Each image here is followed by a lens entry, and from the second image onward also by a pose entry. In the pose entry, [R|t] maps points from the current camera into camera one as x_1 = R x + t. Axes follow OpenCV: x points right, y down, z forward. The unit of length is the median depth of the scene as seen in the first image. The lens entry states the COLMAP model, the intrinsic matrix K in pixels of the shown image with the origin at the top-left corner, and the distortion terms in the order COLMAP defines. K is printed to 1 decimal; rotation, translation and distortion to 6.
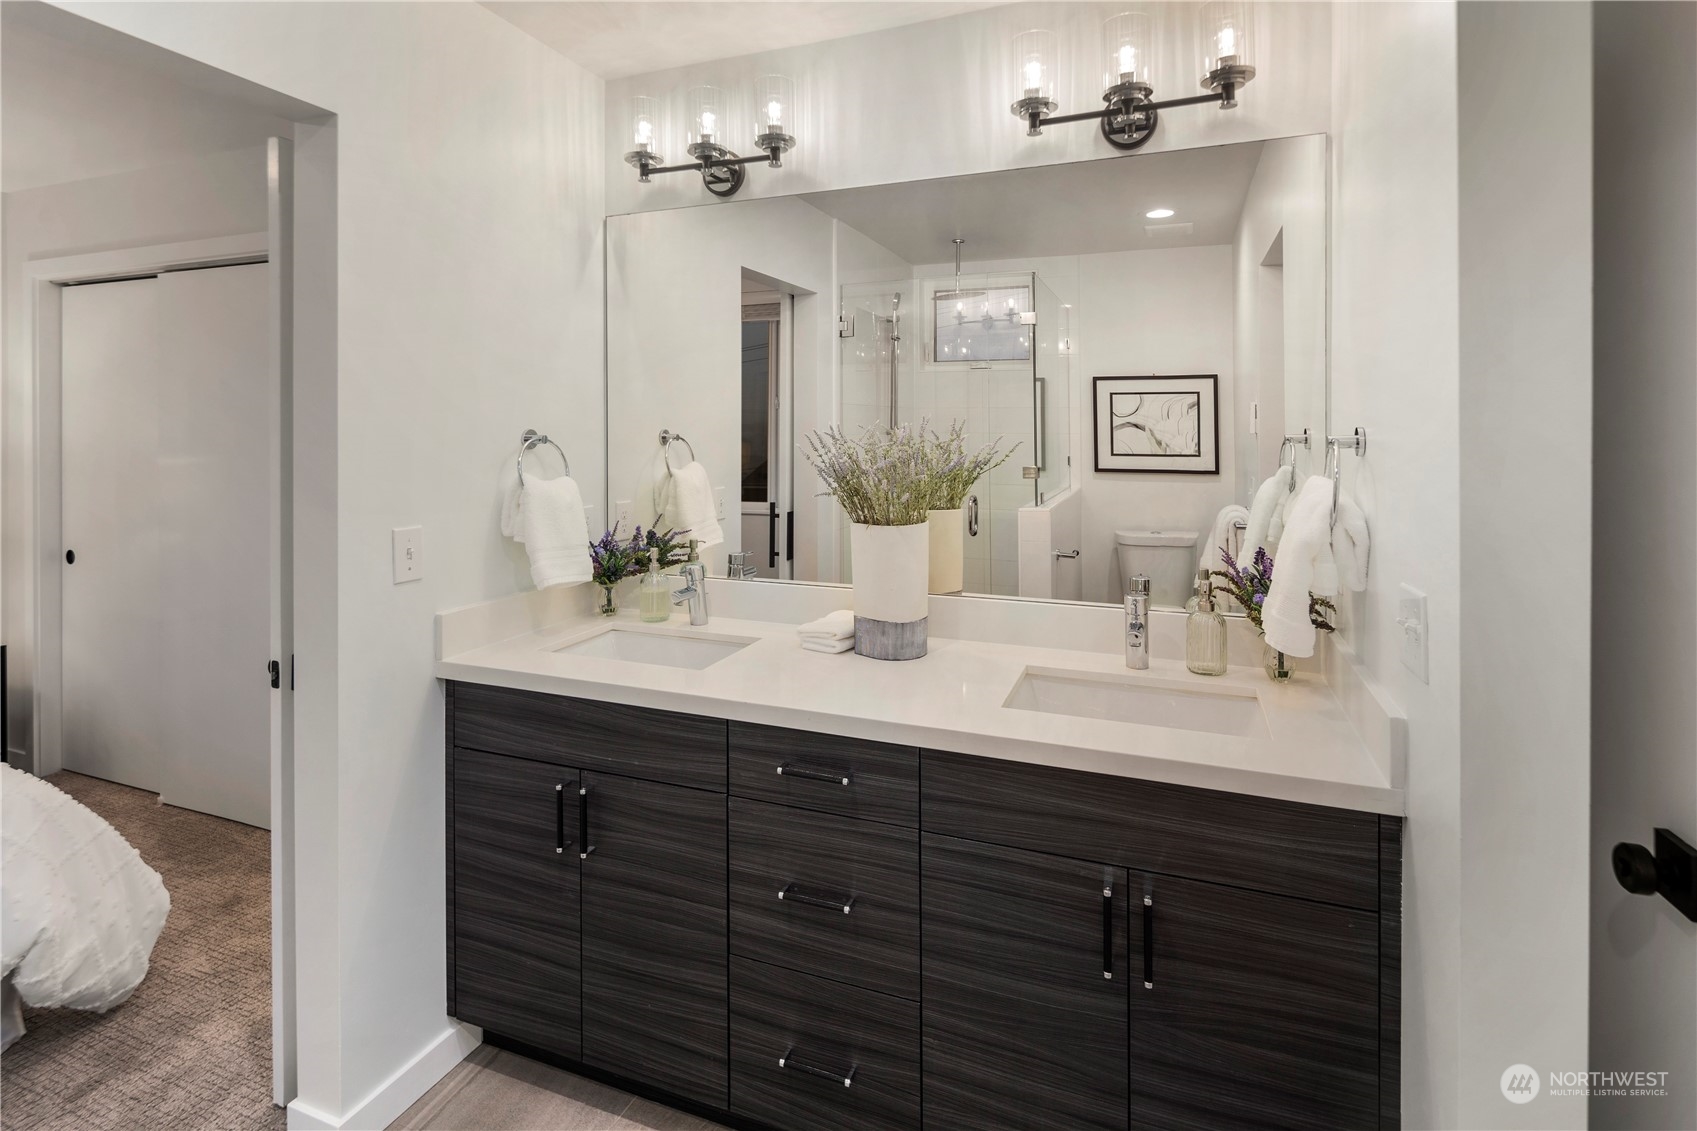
lens RADIAL K [[830.3, 0, 838.8], [0, 830.3, 434.7], [0, 0, 1]] dist [0.005468, -0.004784]
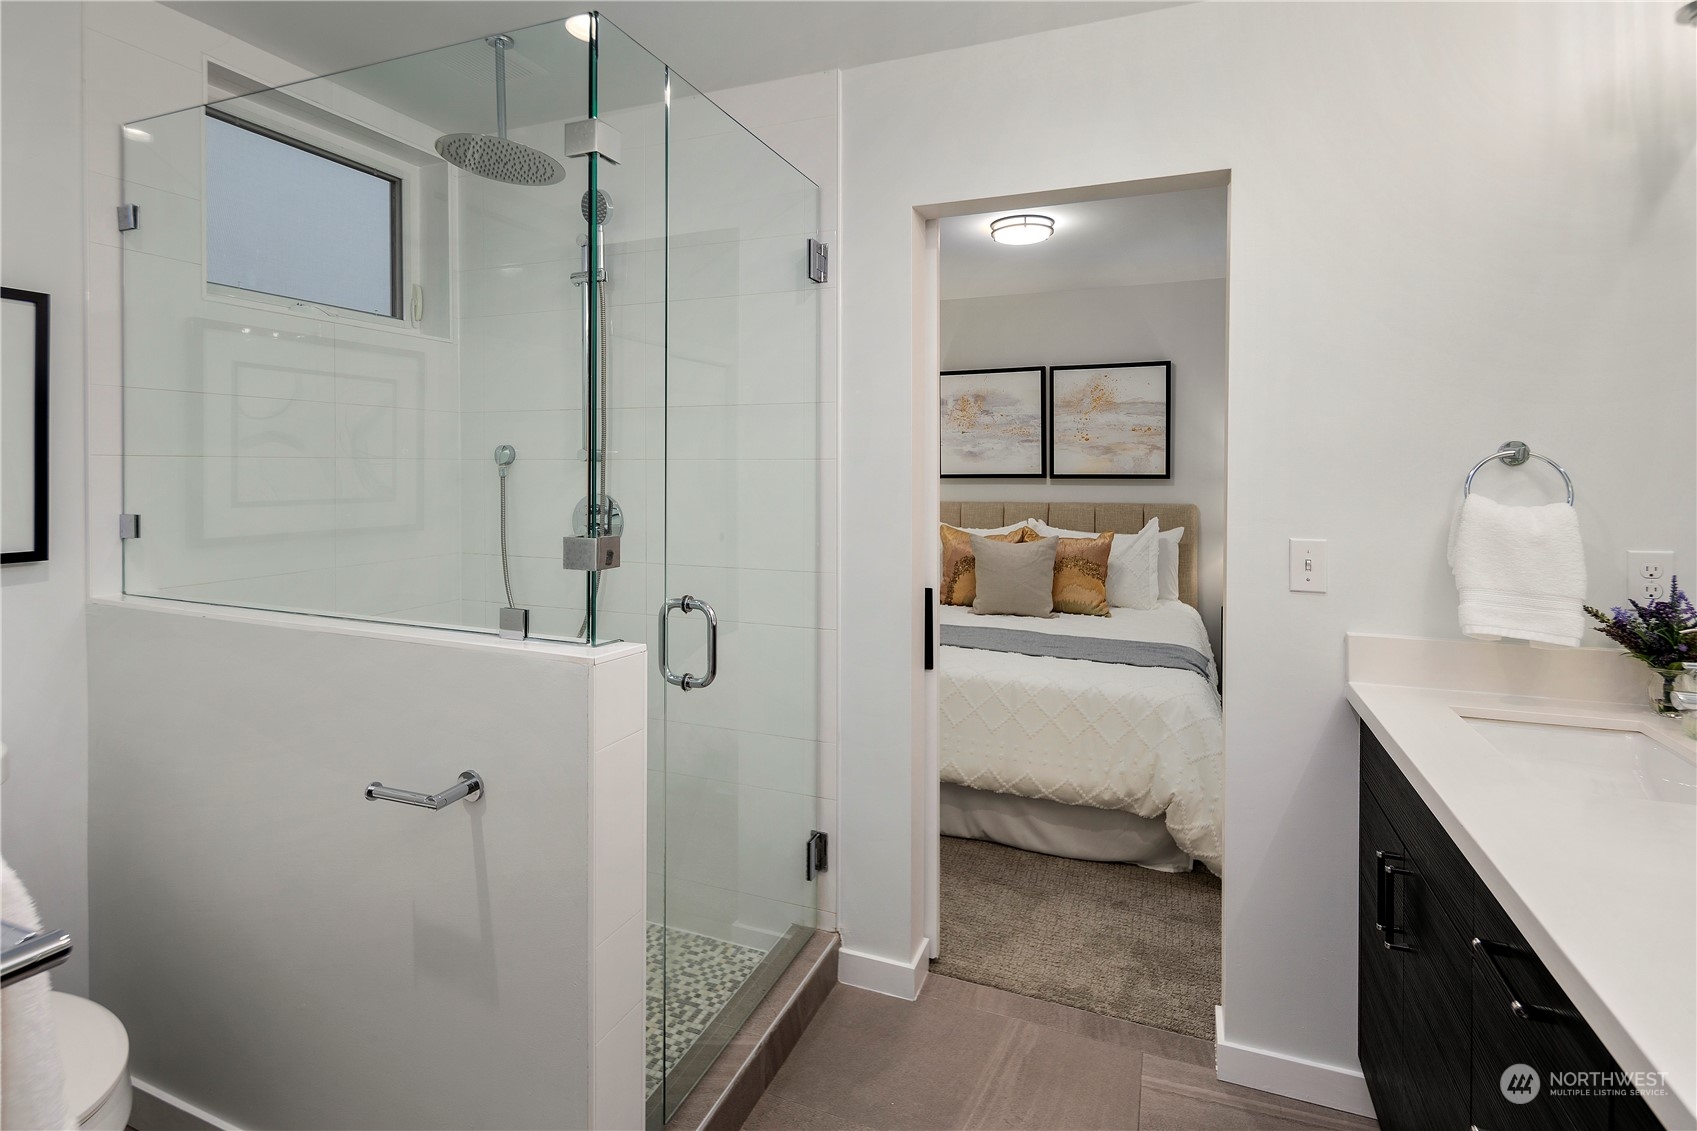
lens RADIAL K [[830.3, 0, 837.3], [0, 830.3, 475.4], [0, 0, 1]] dist [0.005468, -0.004784]
pose [[-0.009972, 0.011485, -0.999884, 0.475821], [-0.005424, 0.999919, 0.011540, 0.022857], [0.999936, 0.005538, -0.009909, 0.401410]]
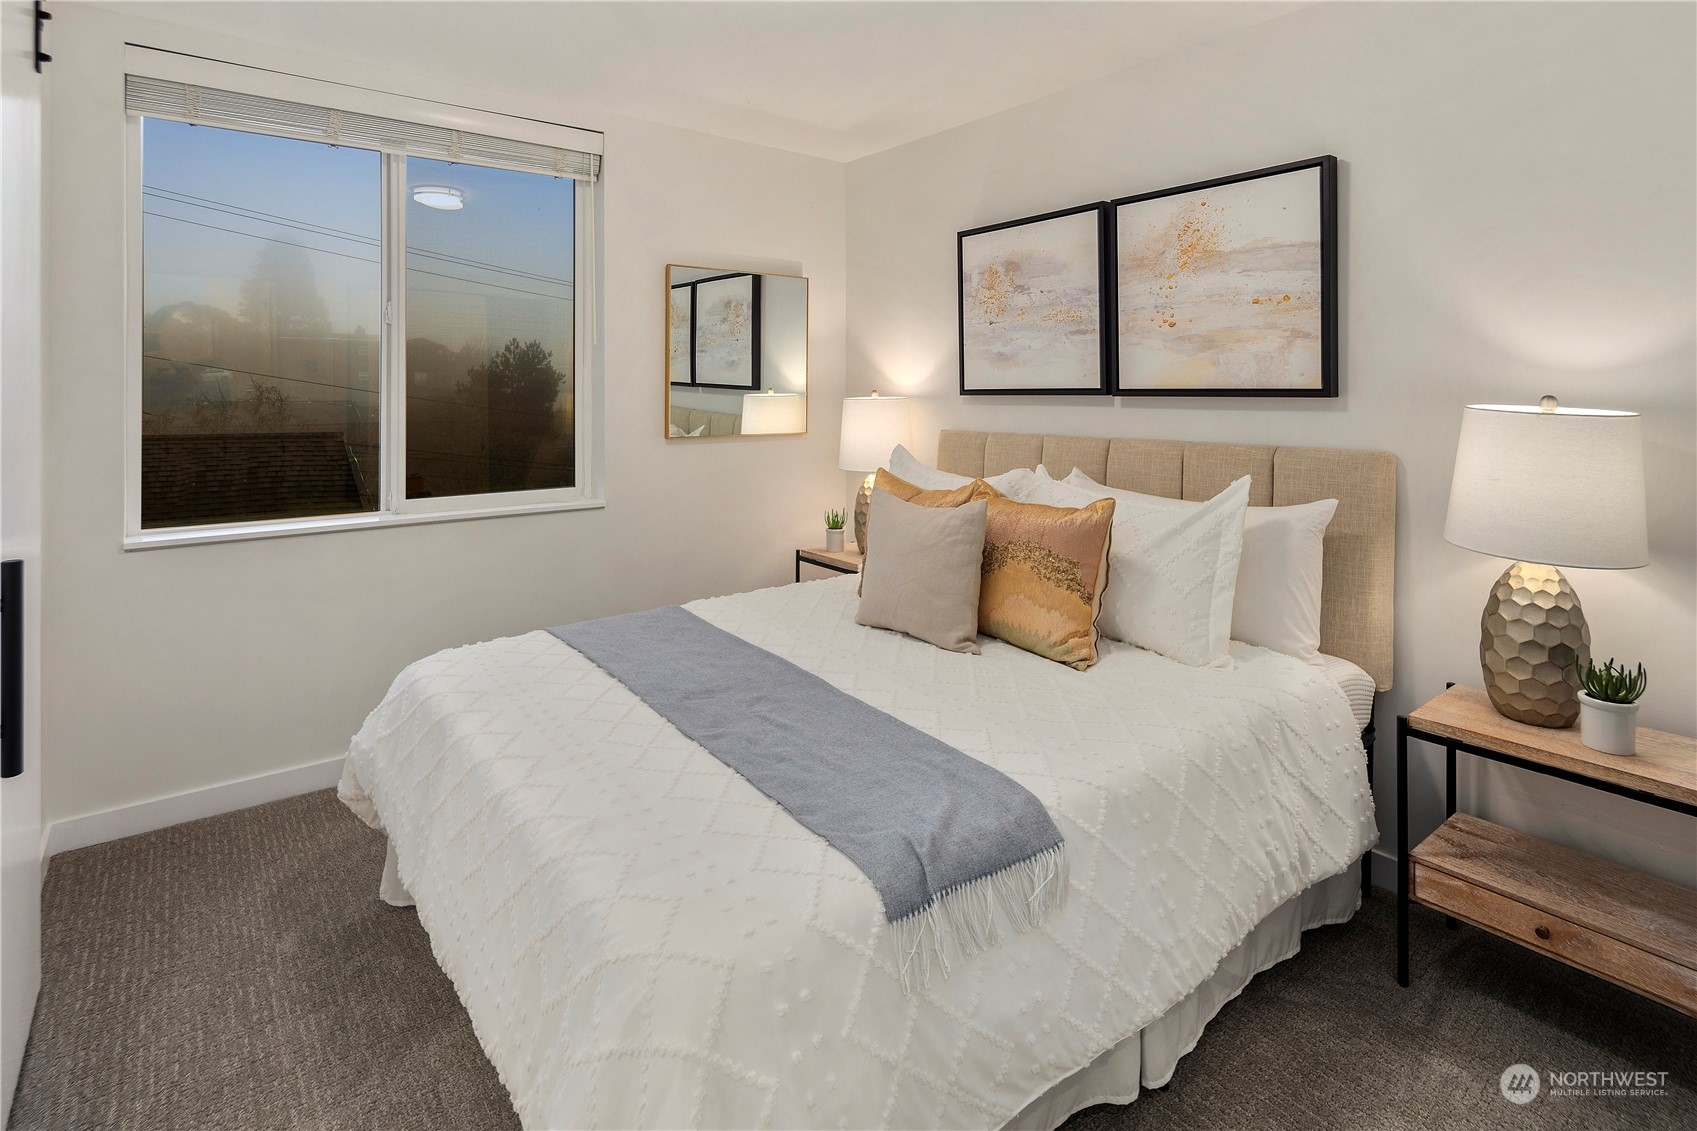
lens RADIAL K [[830.3, 0, 783.2], [0, 830.3, 383.8], [0, 0, 1]] dist [0.005468, -0.004784]
pose [[-0.556429, -0.000389, -0.830895, -0.559926], [-0.001993, 0.999998, 0.000866, 0.036810], [0.830893, 0.002138, -0.556428, 1.372780]]
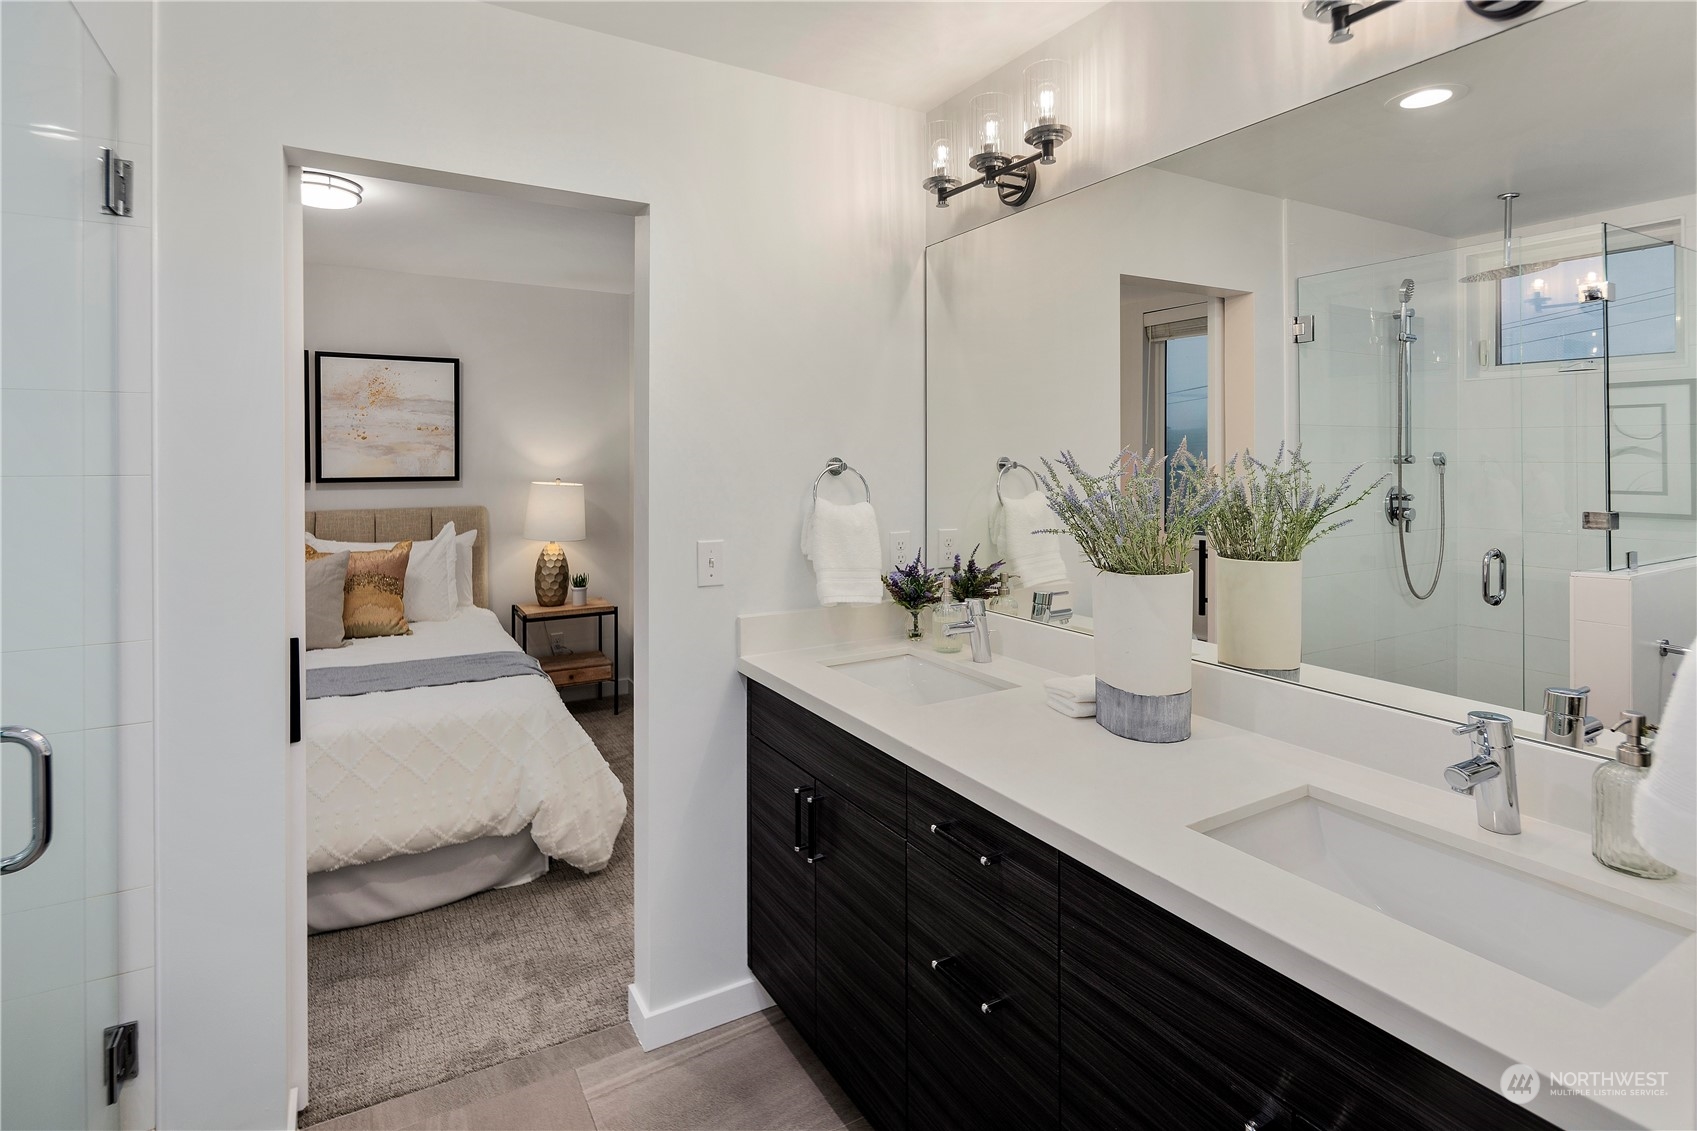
lens RADIAL K [[830.3, 0, 837.0], [0, 830.3, 466.2], [0, 0, 1]] dist [0.005468, -0.004784]
pose [[0.782173, 0.005174, -0.623040, 0.335001], [-0.002758, 0.999984, 0.004842, -0.000108], [0.623056, -0.002069, 0.782175, 0.174742]]
